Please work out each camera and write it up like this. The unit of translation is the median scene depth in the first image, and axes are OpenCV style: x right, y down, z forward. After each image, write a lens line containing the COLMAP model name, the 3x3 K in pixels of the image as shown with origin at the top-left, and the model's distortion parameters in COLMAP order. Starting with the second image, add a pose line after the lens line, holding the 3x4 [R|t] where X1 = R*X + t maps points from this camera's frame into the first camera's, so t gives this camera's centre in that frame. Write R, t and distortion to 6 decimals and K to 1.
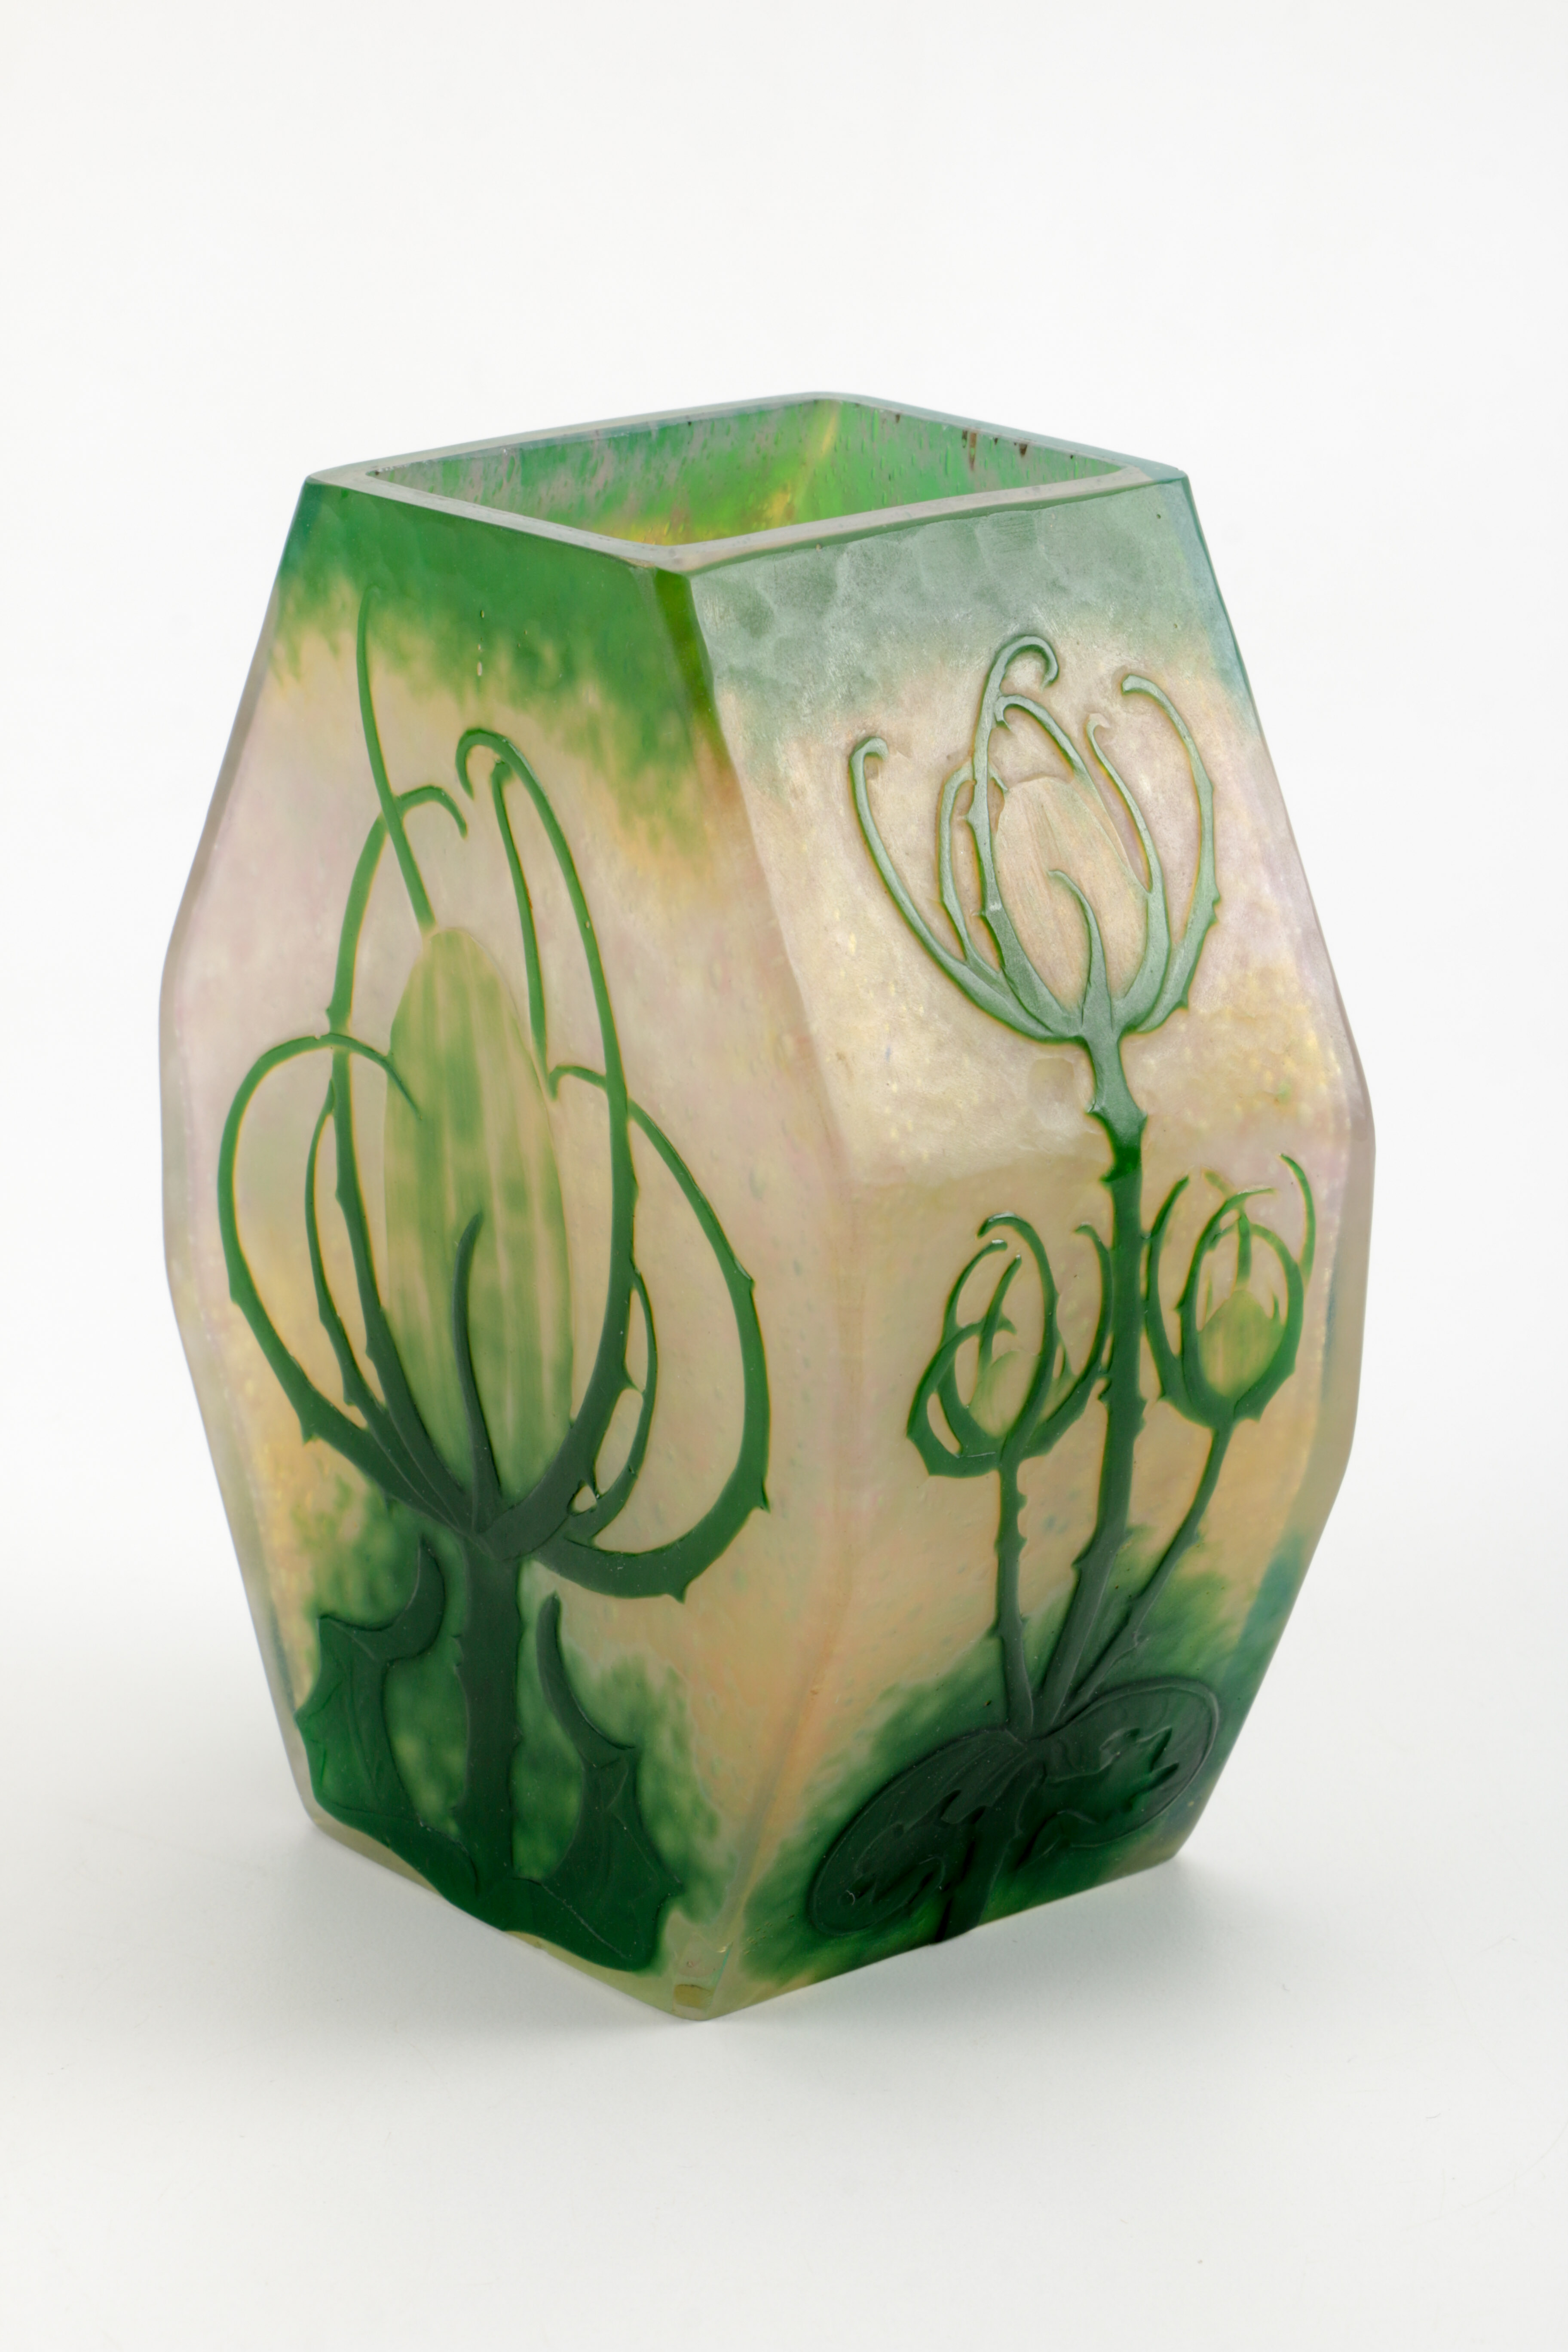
lens RADIAL K [[6431.0, 0, 784.0], [0, 6431.0, 1176.0], [0, 0, 1]] dist [0.199198, 0.608532]
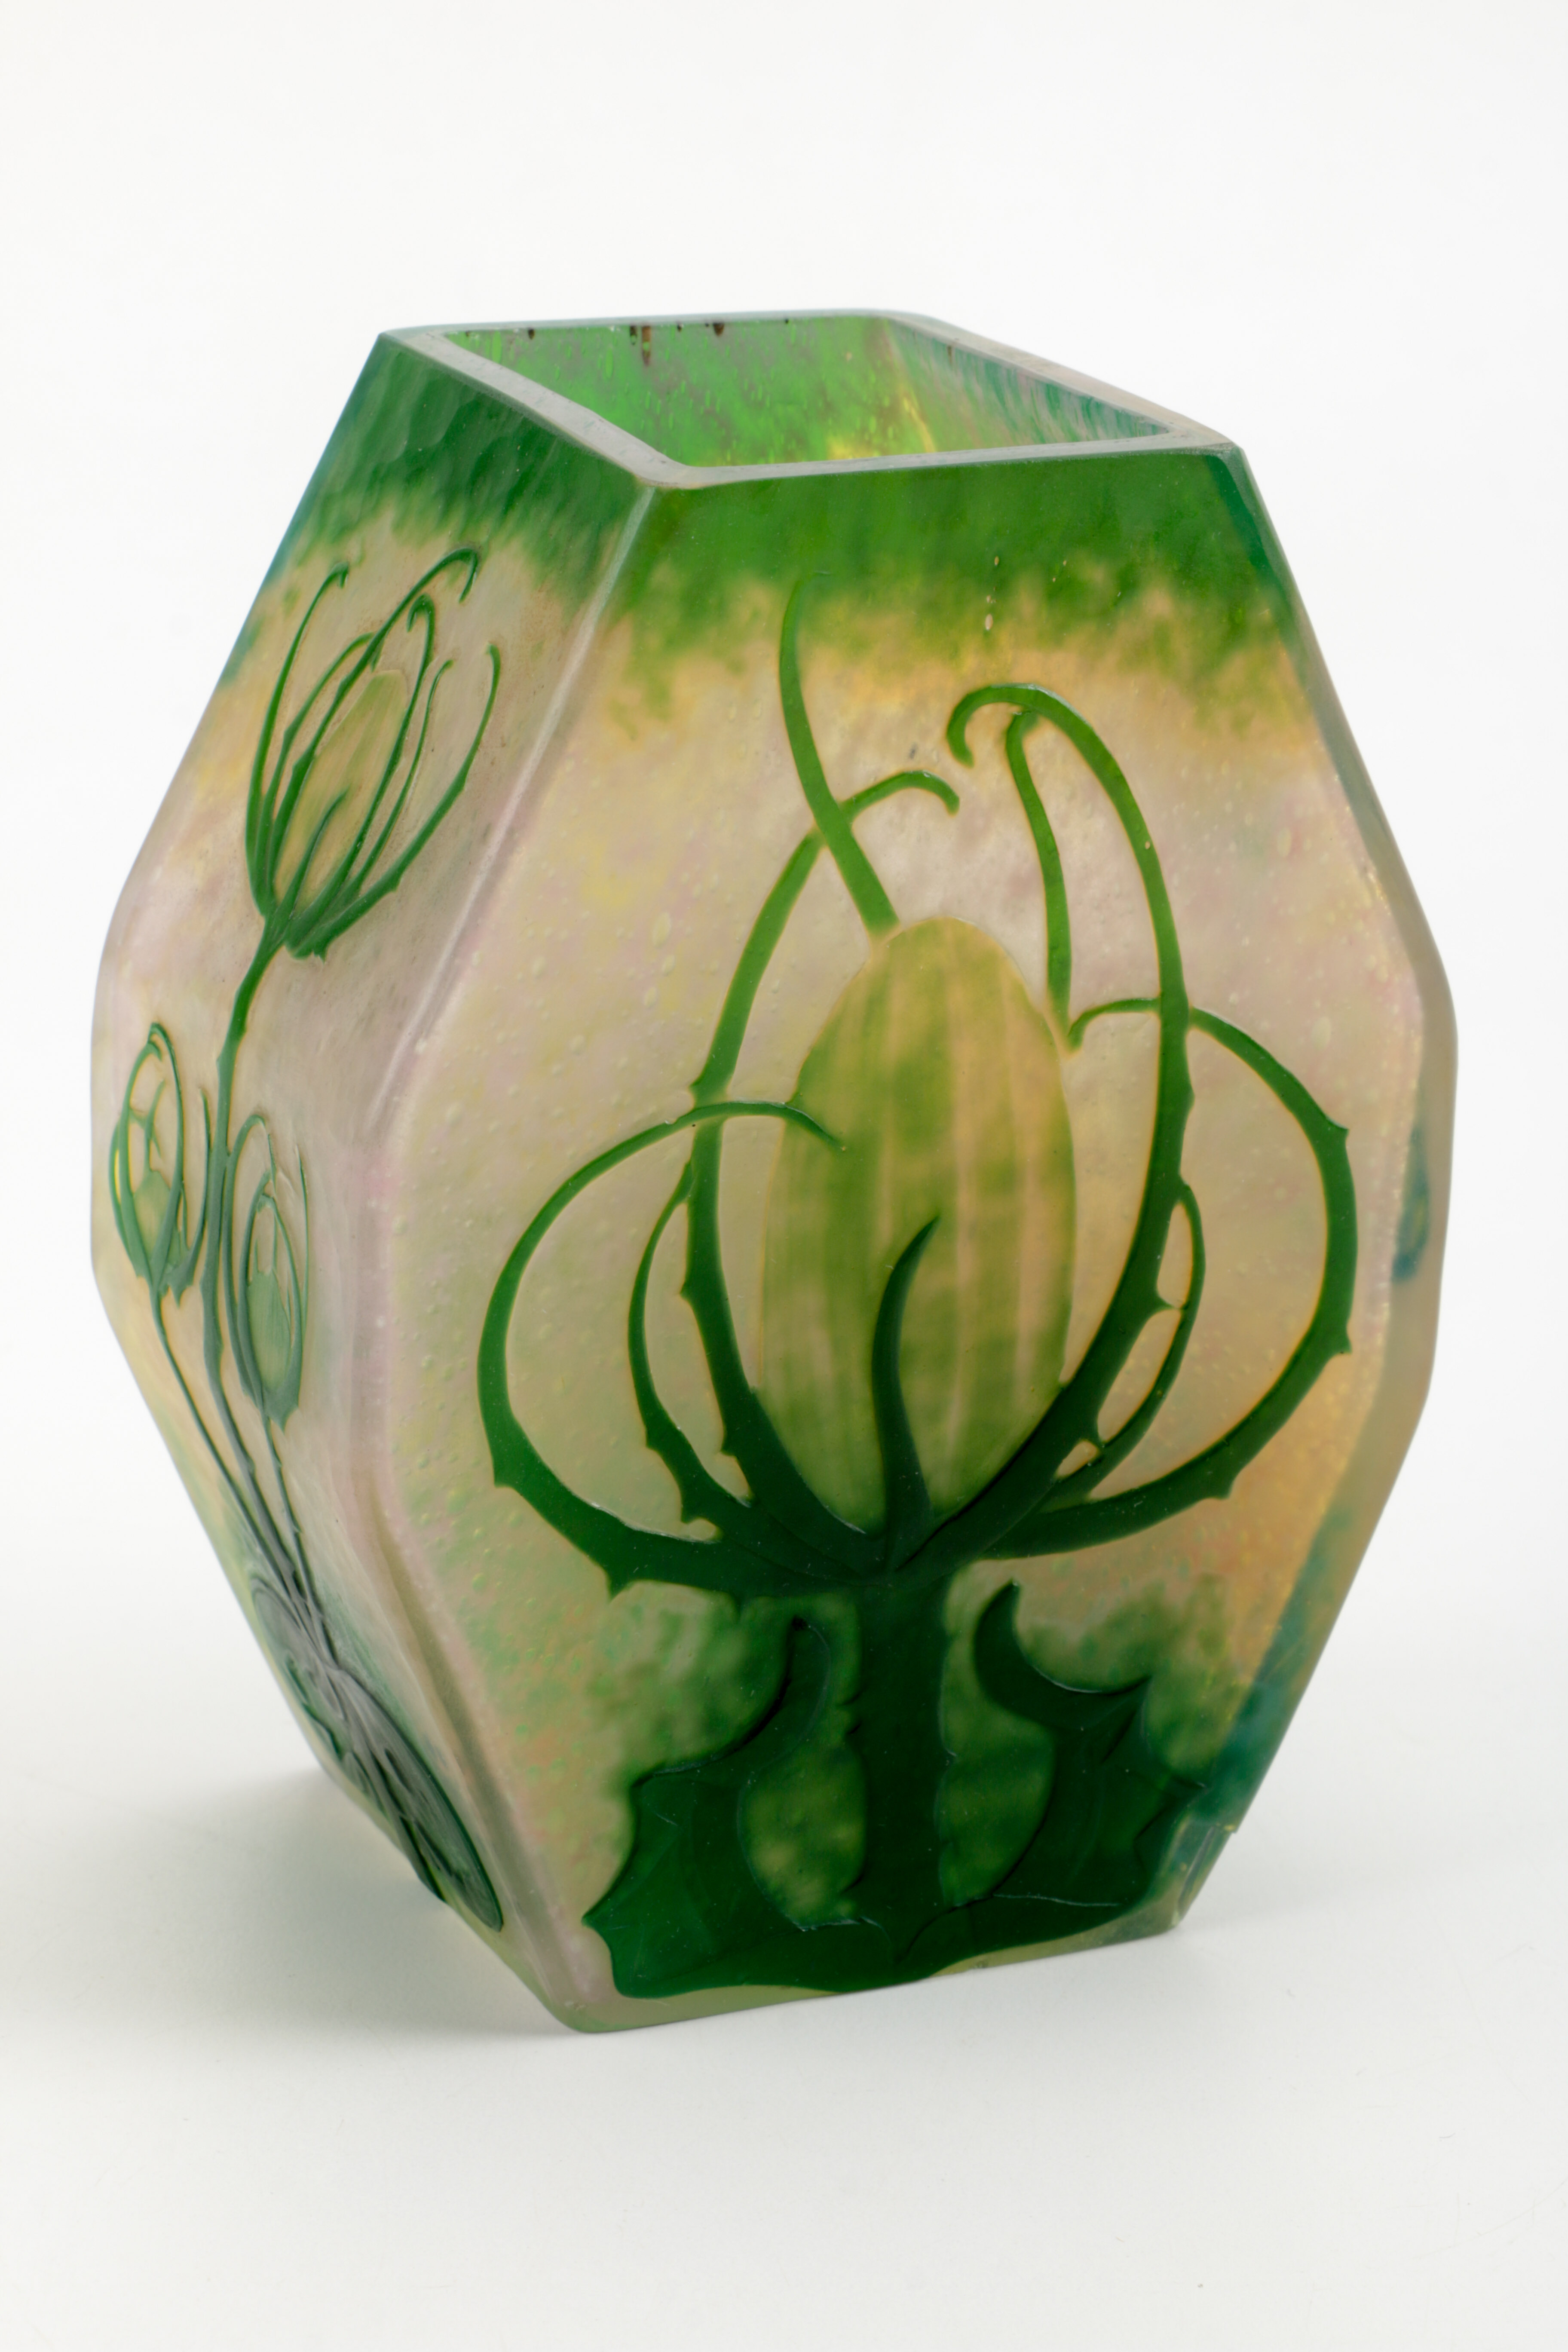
lens RADIAL K [[6431.0, 0, 784.0], [0, 6431.0, 1176.0], [0, 0, 1]] dist [0.199198, 0.608532]
pose [[0.228294, -0.291169, 0.929033, -0.906062], [0.253175, 0.939159, 0.232129, -0.219093], [-0.940098, 0.182214, 0.288121, 0.753147]]
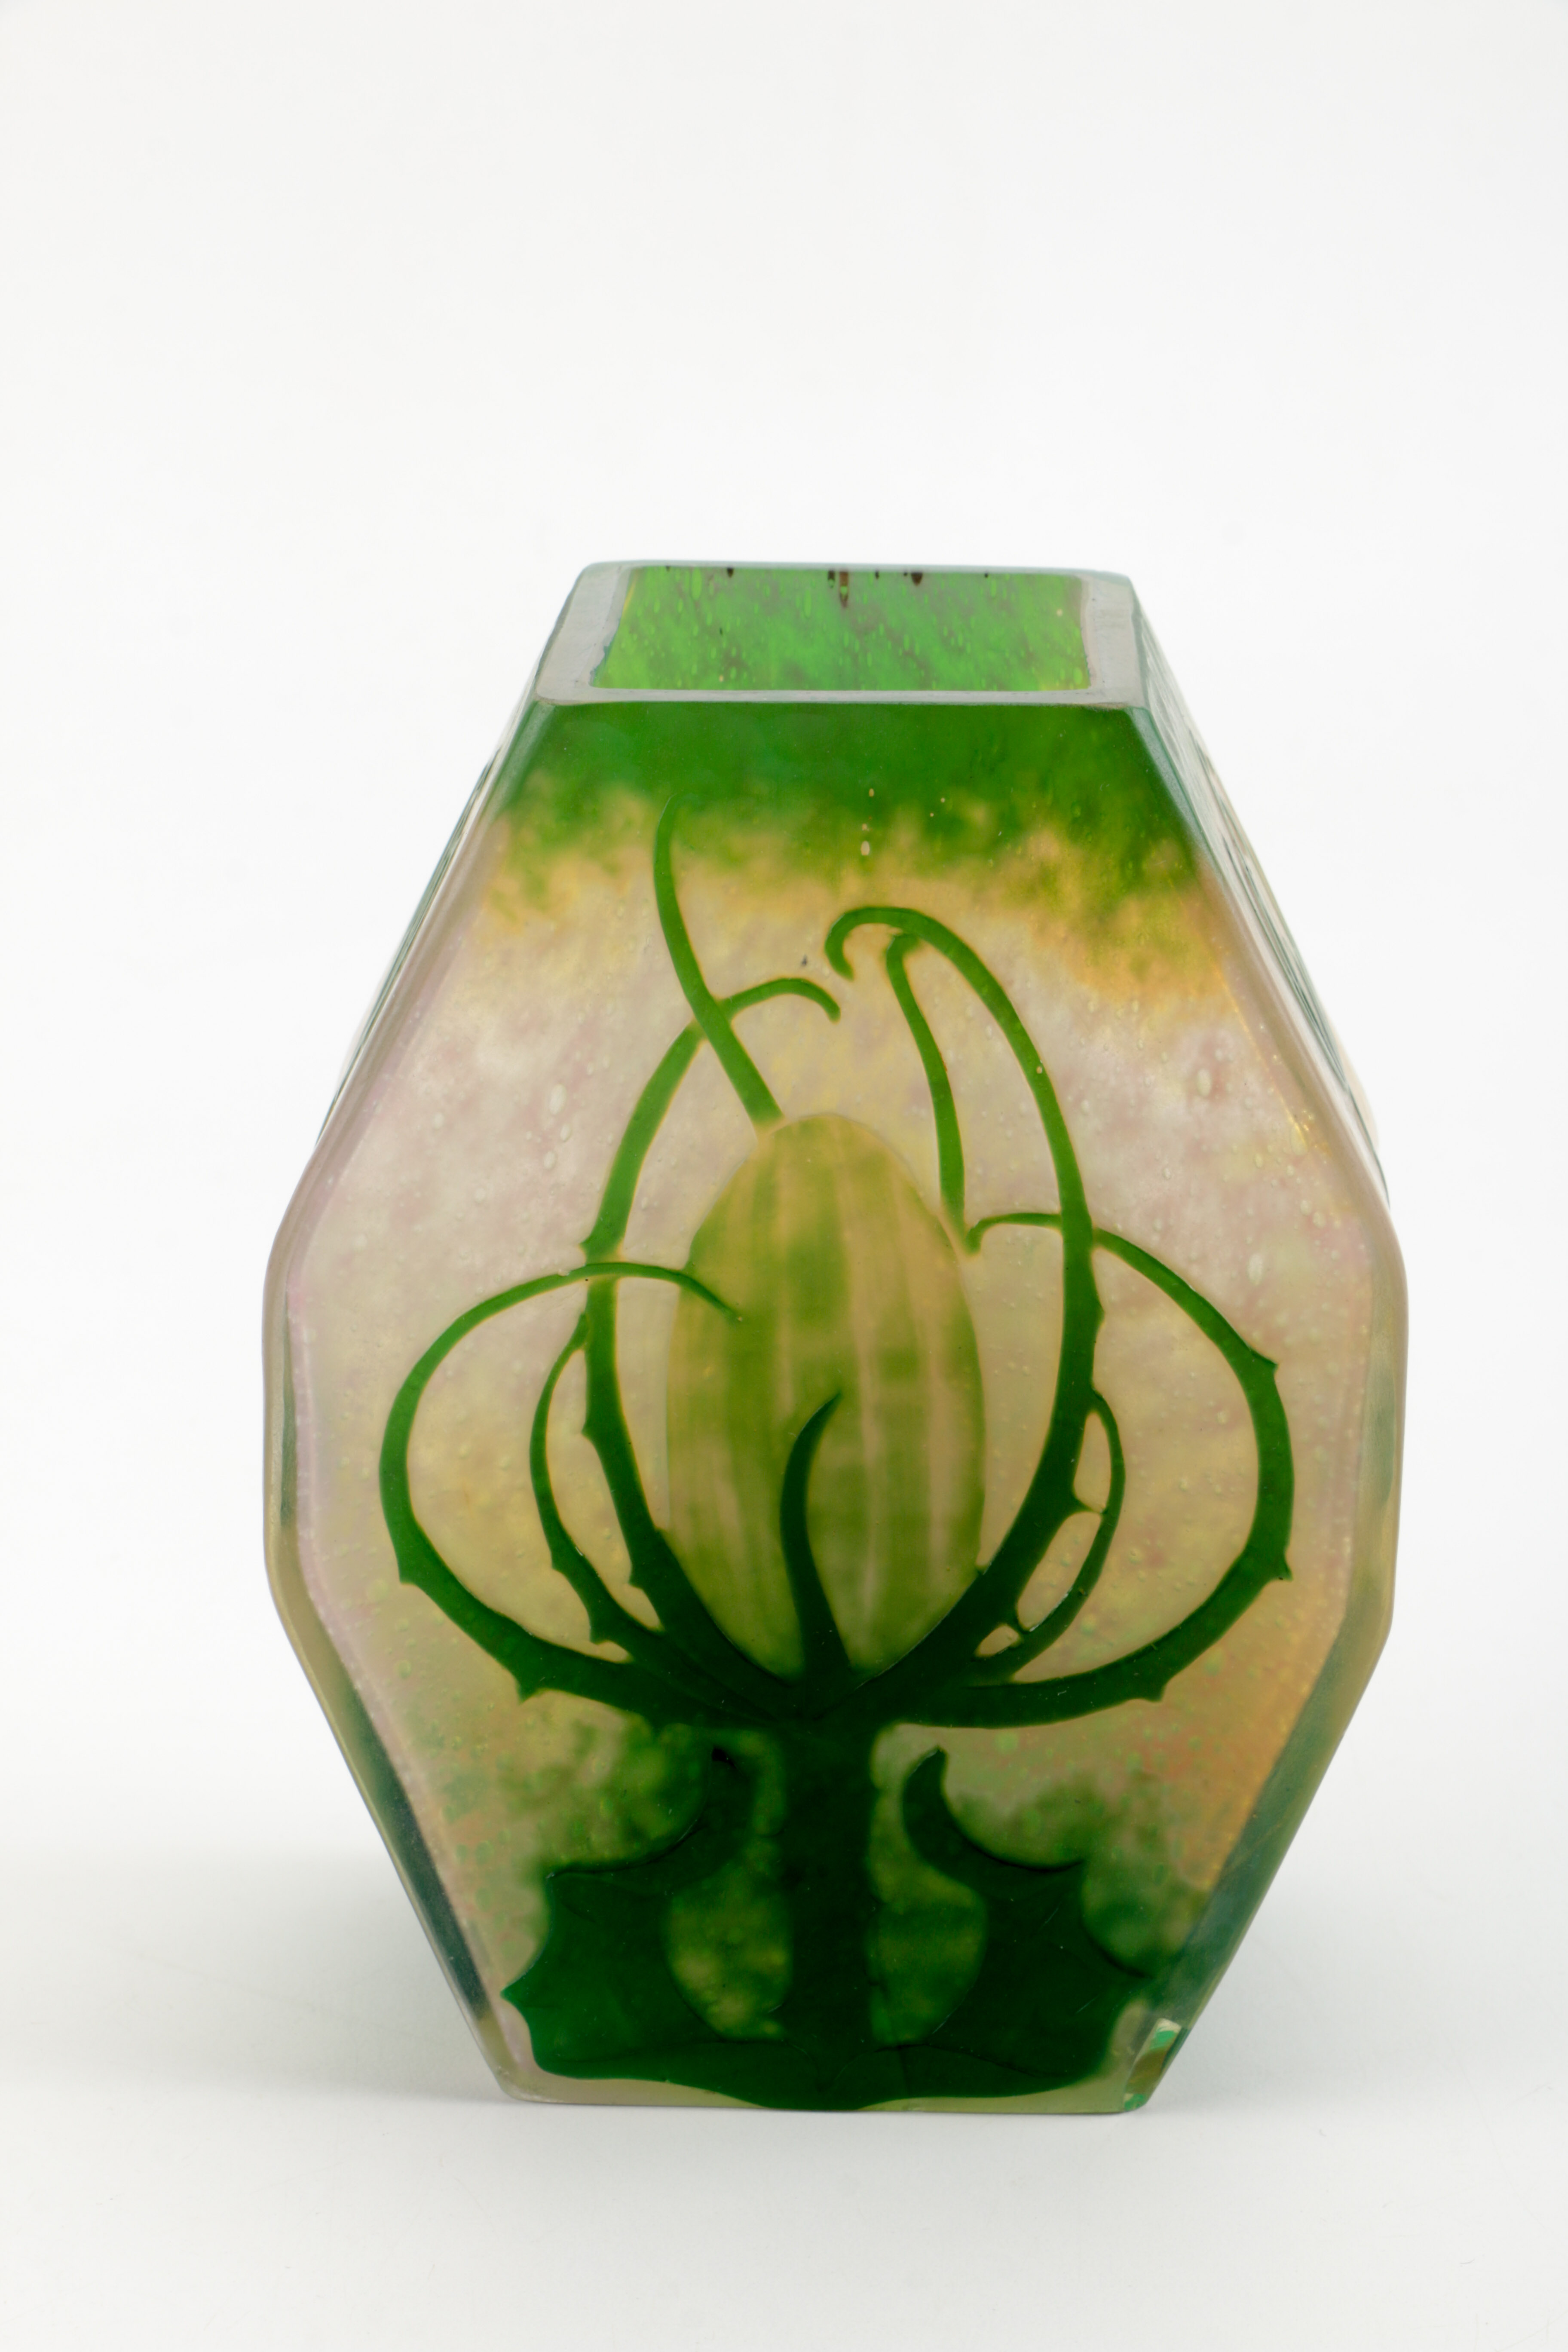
lens RADIAL K [[6431.0, 0, 784.0], [0, 6431.0, 1176.0], [0, 0, 1]] dist [0.199198, 0.608532]
pose [[0.656421, -0.202875, 0.726604, -0.771529], [0.217302, 0.973187, 0.075412, -0.104343], [-0.722421, 0.108390, 0.682905, 0.319486]]
